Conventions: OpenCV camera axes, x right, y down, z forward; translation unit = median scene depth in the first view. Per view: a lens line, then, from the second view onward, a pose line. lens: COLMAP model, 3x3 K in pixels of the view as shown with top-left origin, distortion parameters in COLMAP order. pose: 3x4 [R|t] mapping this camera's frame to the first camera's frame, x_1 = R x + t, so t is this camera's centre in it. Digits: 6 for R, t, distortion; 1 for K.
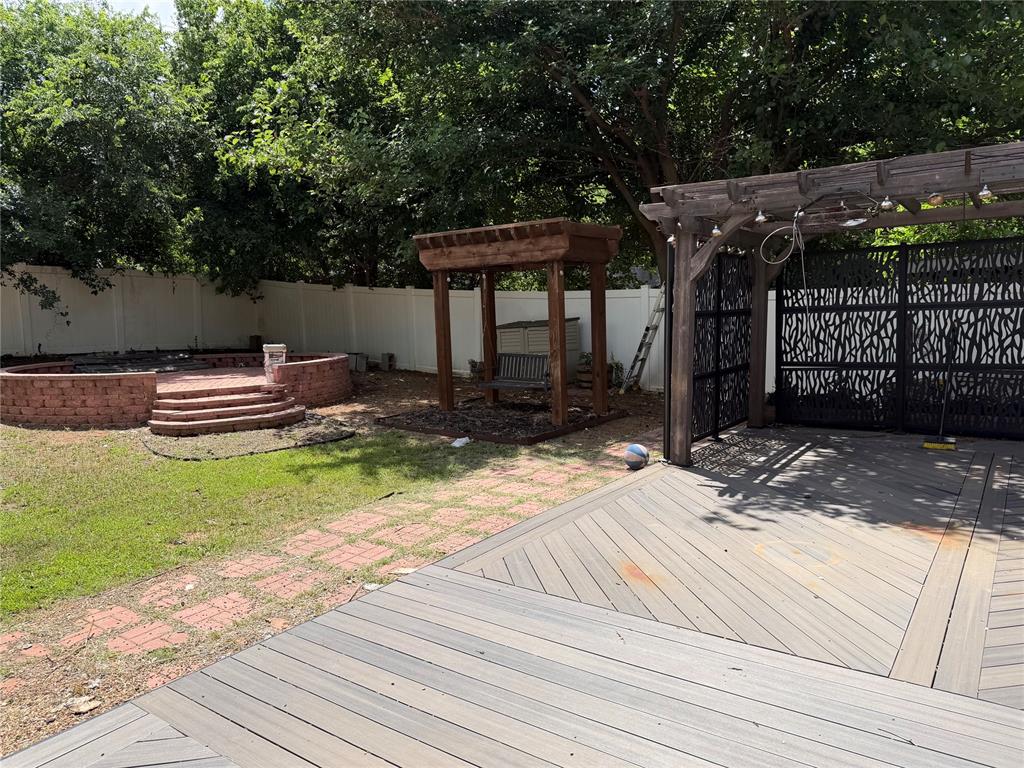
lens RADIAL K [[728.7, 0, 512.0], [0, 728.7, 384.0], [0, 0, 1]] dist [-0.000460, -0.001646]
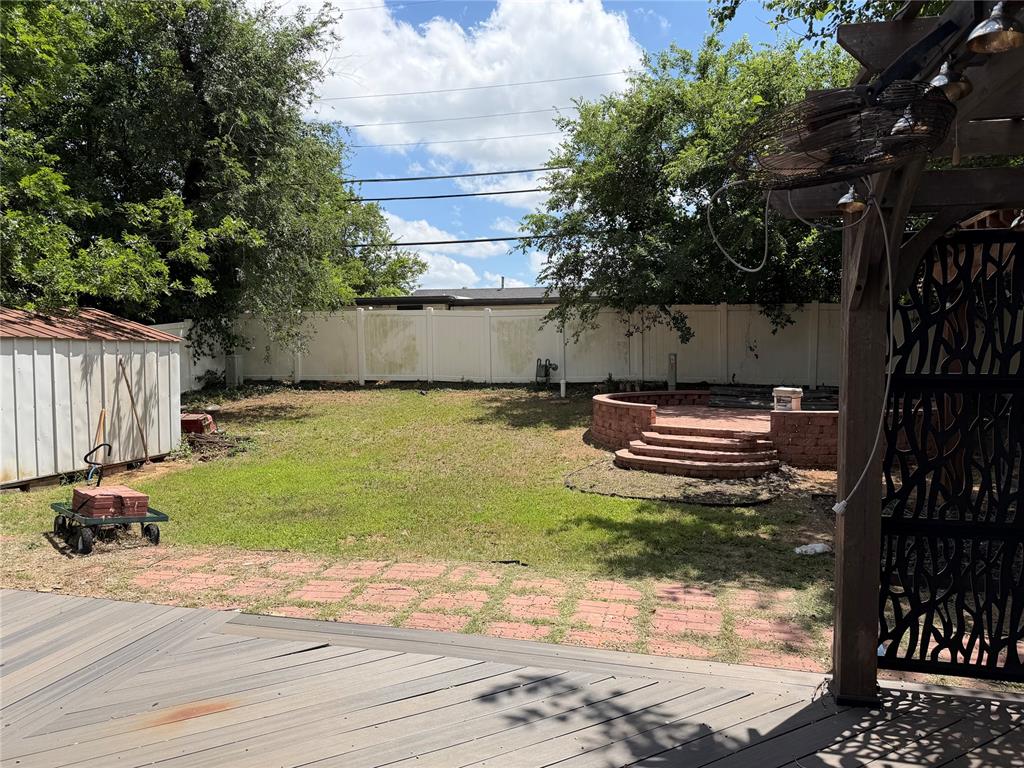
lens RADIAL K [[728.7, 0, 512.0], [0, 728.7, 384.0], [0, 0, 1]] dist [-0.000460, -0.001646]
pose [[0.339017, 0.064131, -0.938592, 0.381303], [-0.108181, 0.993713, 0.028823, -0.049824], [0.934539, 0.091767, 0.343824, 0.418498]]
